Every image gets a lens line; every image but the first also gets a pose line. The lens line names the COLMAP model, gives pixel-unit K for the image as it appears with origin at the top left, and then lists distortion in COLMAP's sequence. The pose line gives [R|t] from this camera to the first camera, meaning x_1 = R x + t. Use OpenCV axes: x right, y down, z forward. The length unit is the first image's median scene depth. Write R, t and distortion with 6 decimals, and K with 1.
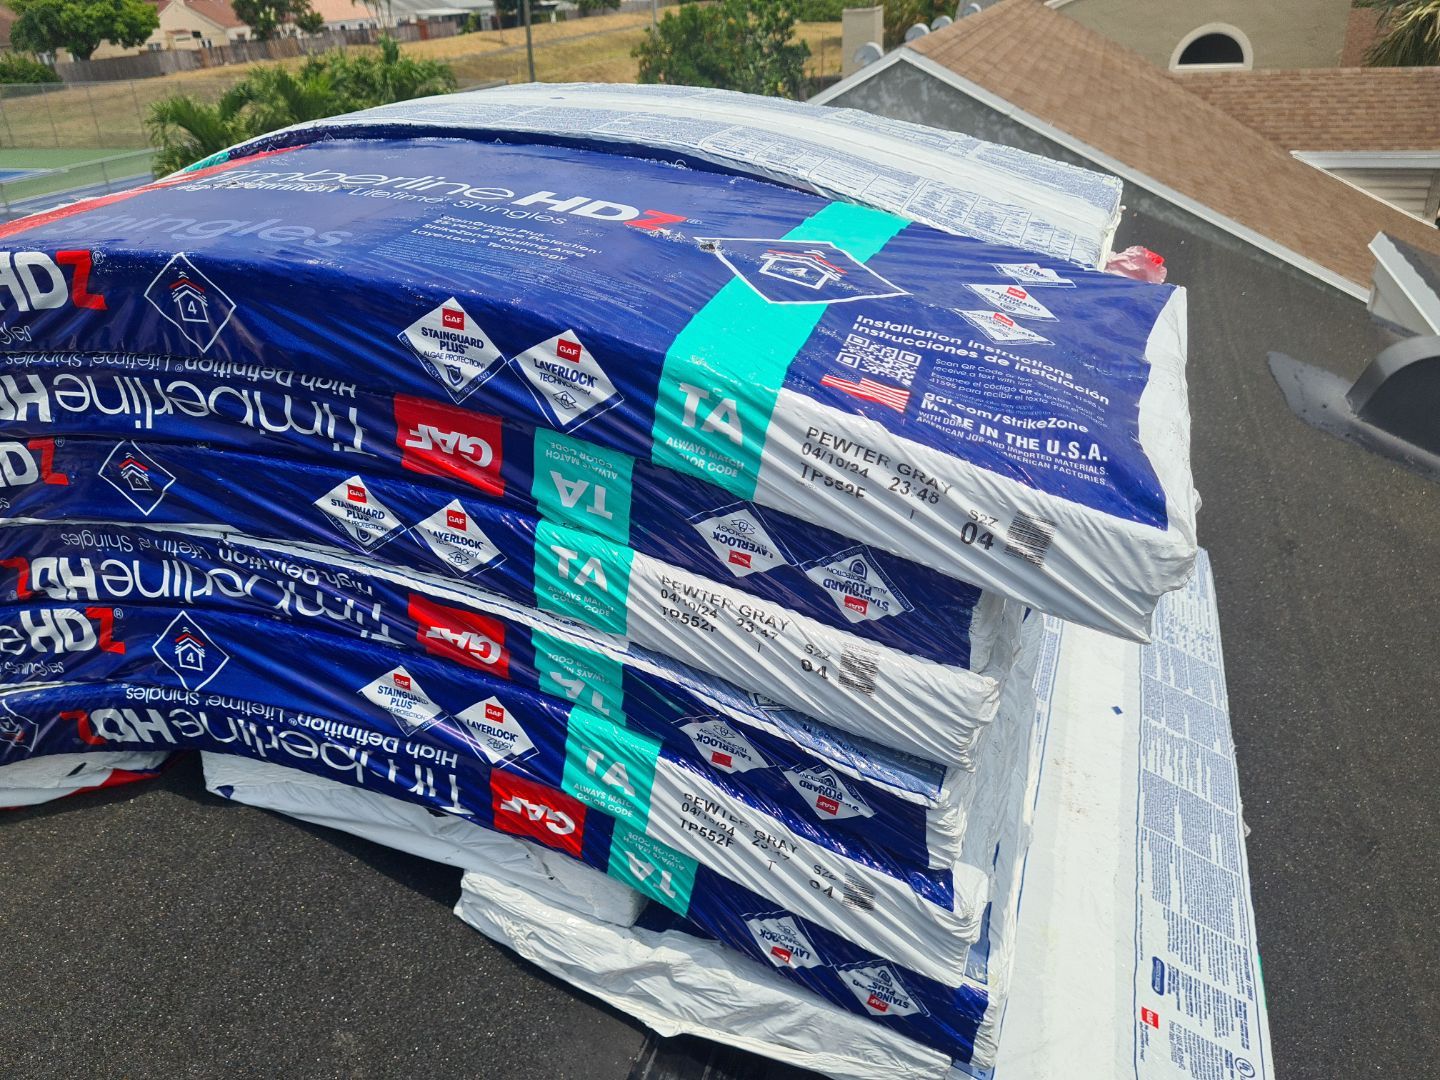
lens RADIAL K [[1060.3, 0, 726.7], [0, 1060.3, 540.4], [0, 0, 1]] dist [0.056802, -0.044867]
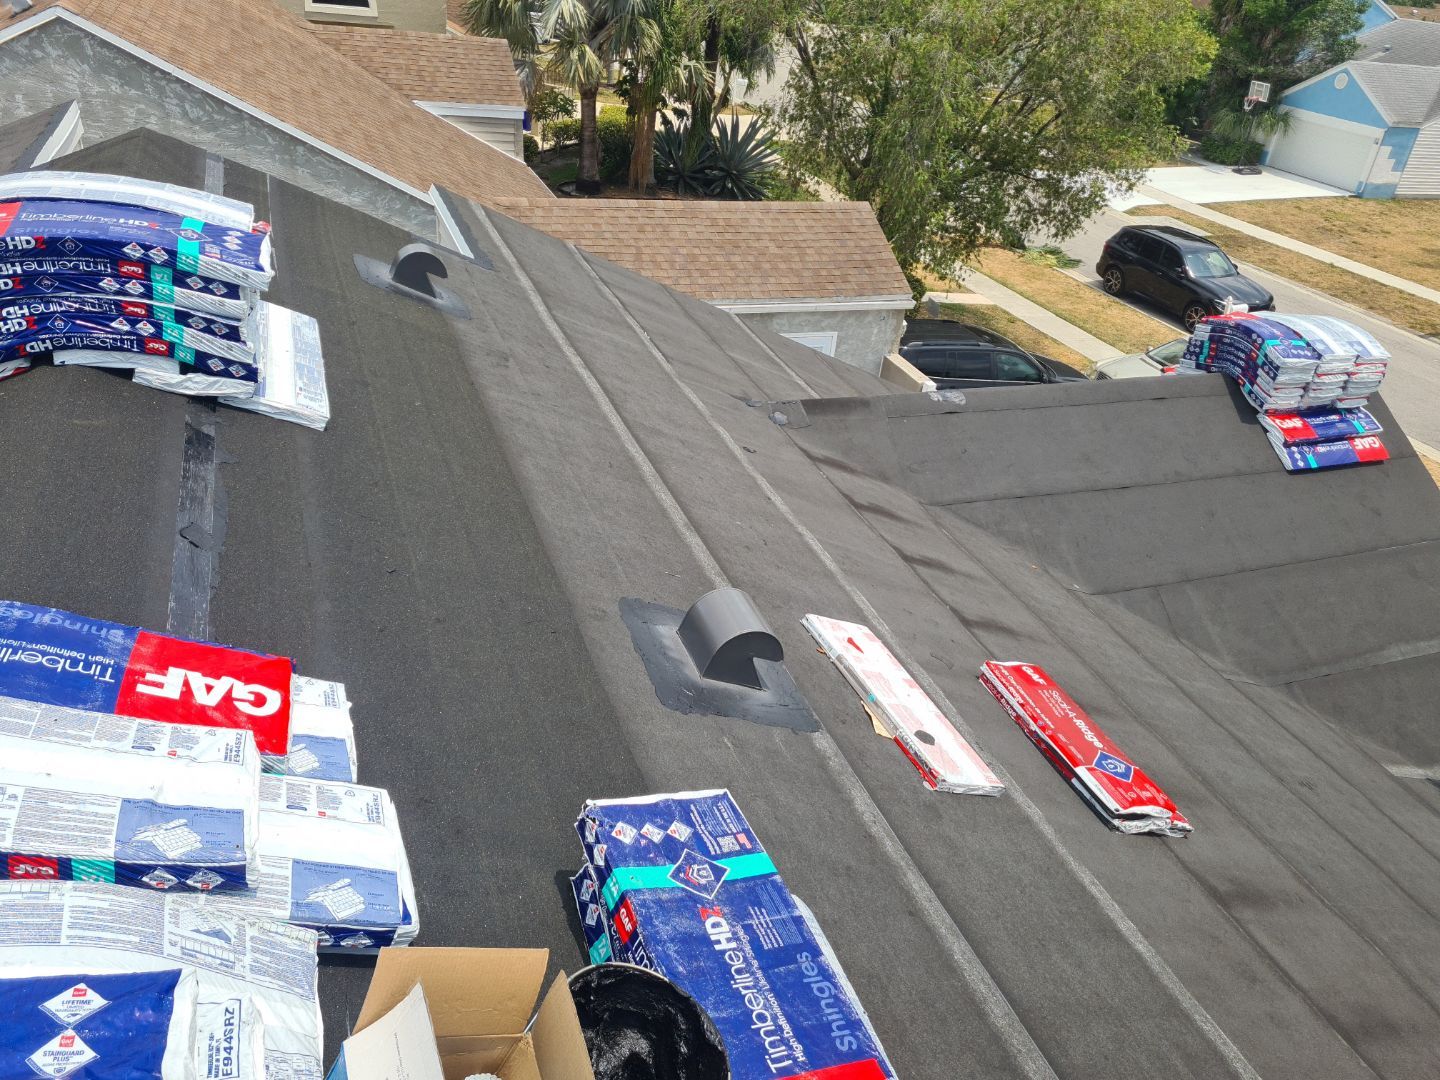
lens RADIAL K [[1060.3, 0, 726.7], [0, 1060.3, 540.4], [0, 0, 1]] dist [0.056802, -0.044867]
pose [[0.768315, -0.211276, 0.604197, -1.334573], [0.167759, 0.977423, 0.128459, 0.928016], [-0.617696, 0.002663, 0.786412, -4.530498]]
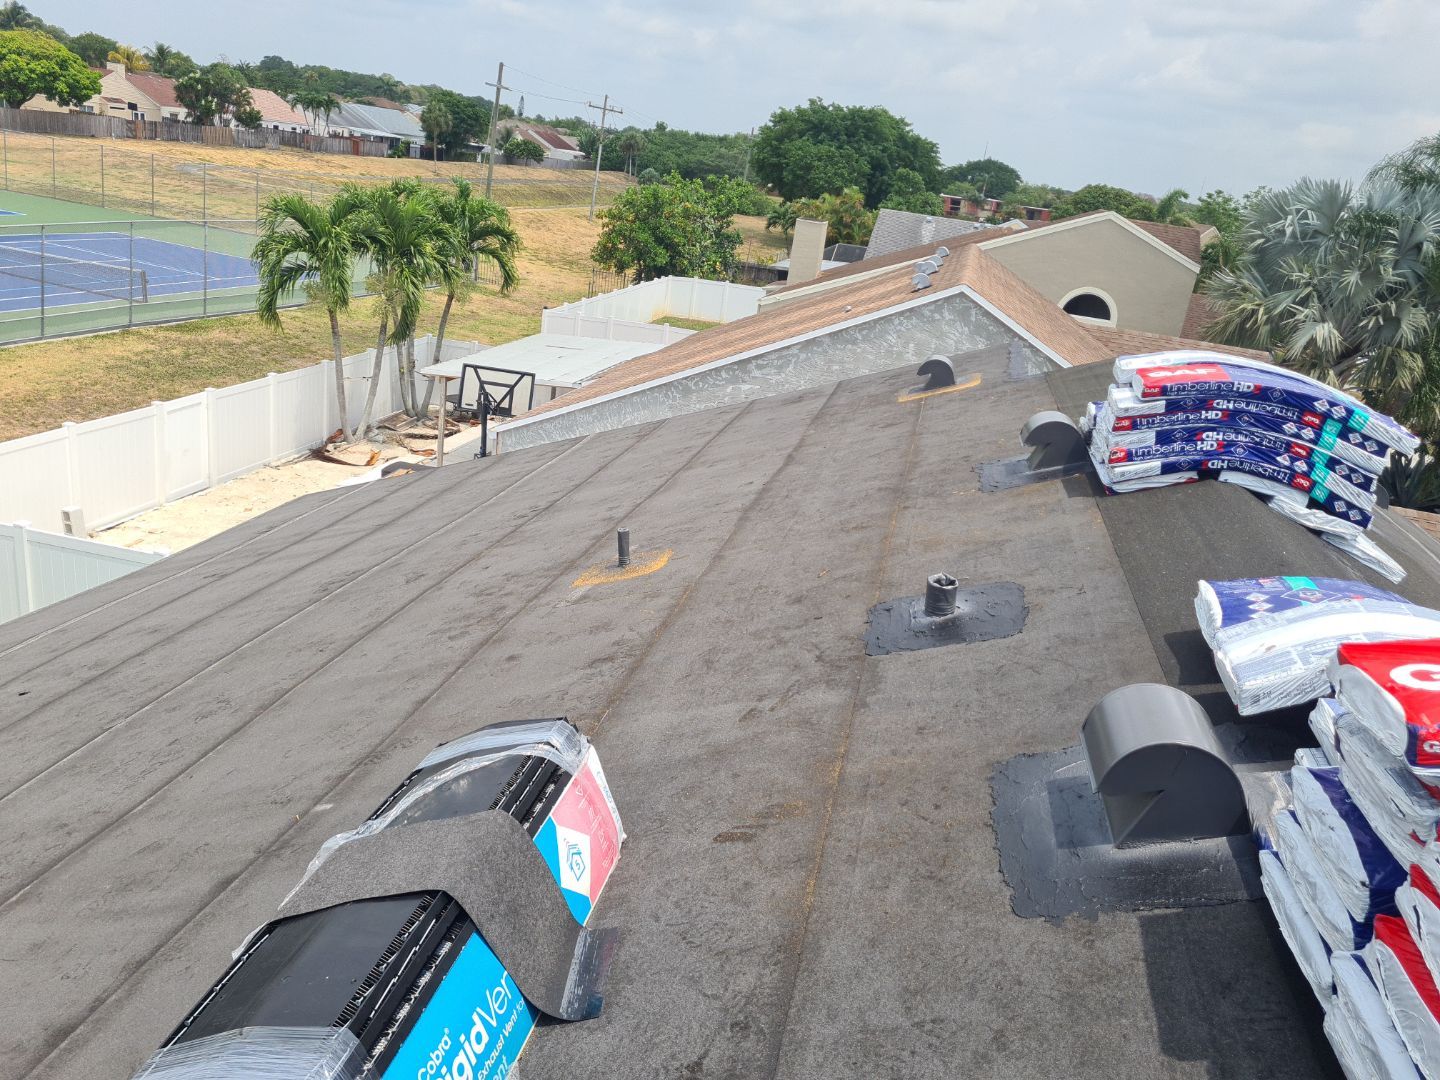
lens RADIAL K [[1060.3, 0, 726.7], [0, 1060.3, 540.4], [0, 0, 1]] dist [0.056802, -0.044867]
pose [[0.977559, 0.142586, 0.155076, -4.247522], [-0.119638, 0.981659, -0.148431, 1.864209], [-0.173396, 0.126547, 0.976688, -4.344565]]
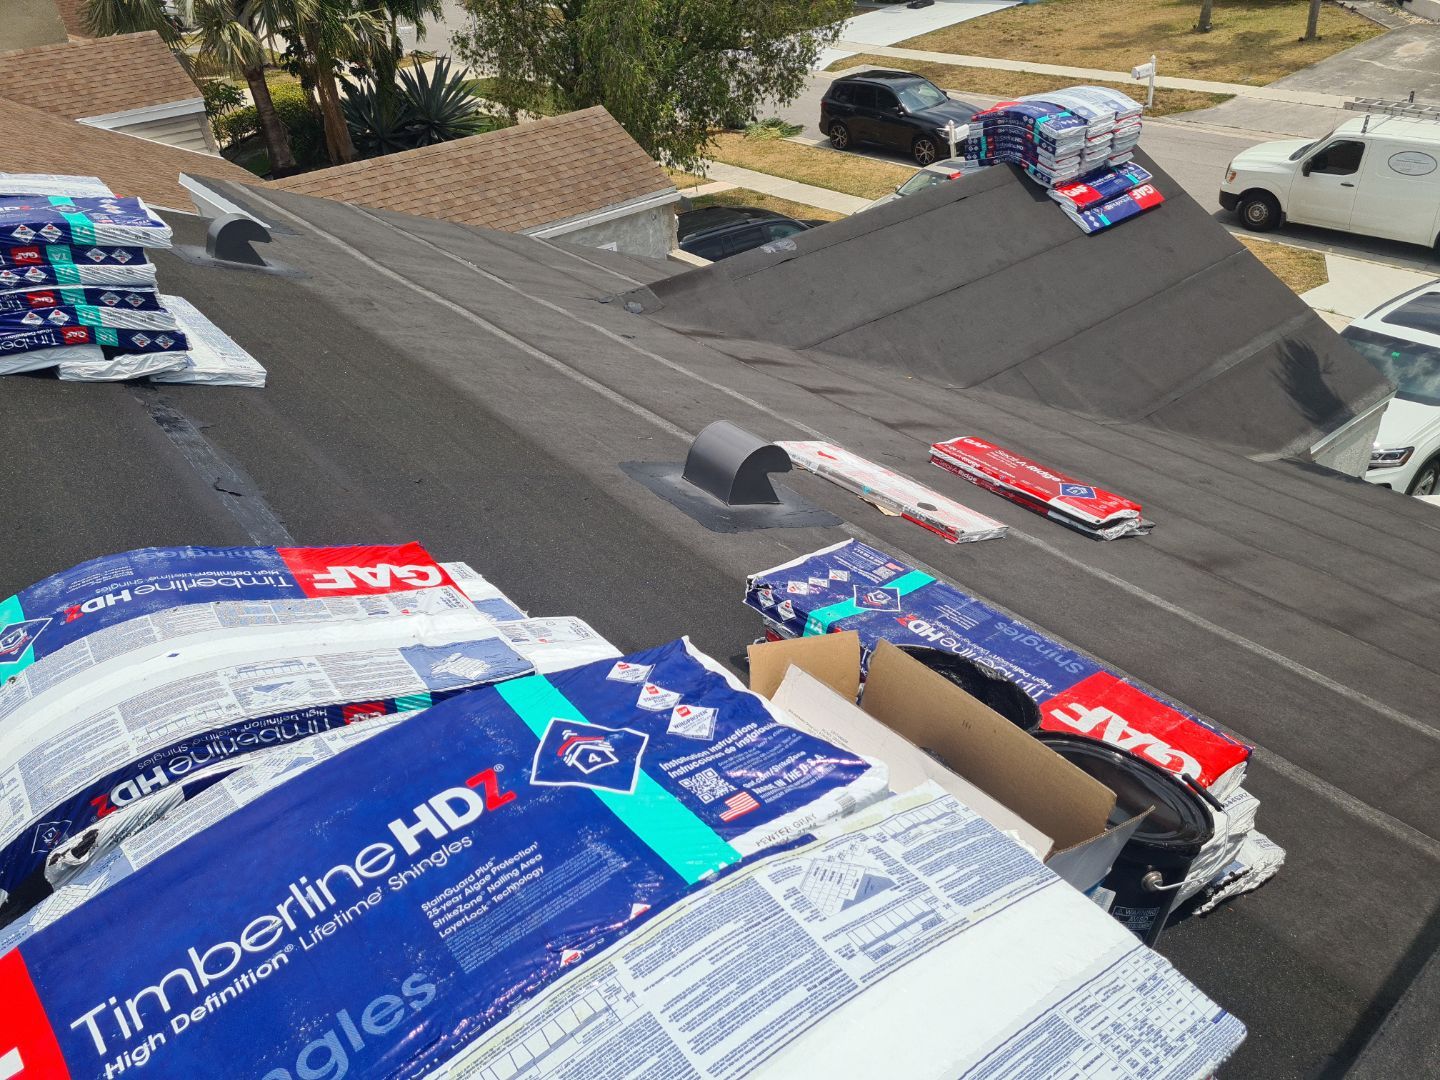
lens RADIAL K [[1066.6, 0, 721.7], [0, 1066.6, 548.0], [0, 0, 1]] dist [0.063970, -0.056314]
pose [[0.553857, -0.457514, 0.695646, -2.283228], [0.423985, 0.874036, 0.237271, 1.118954], [-0.716575, 0.163529, 0.678070, -3.991587]]
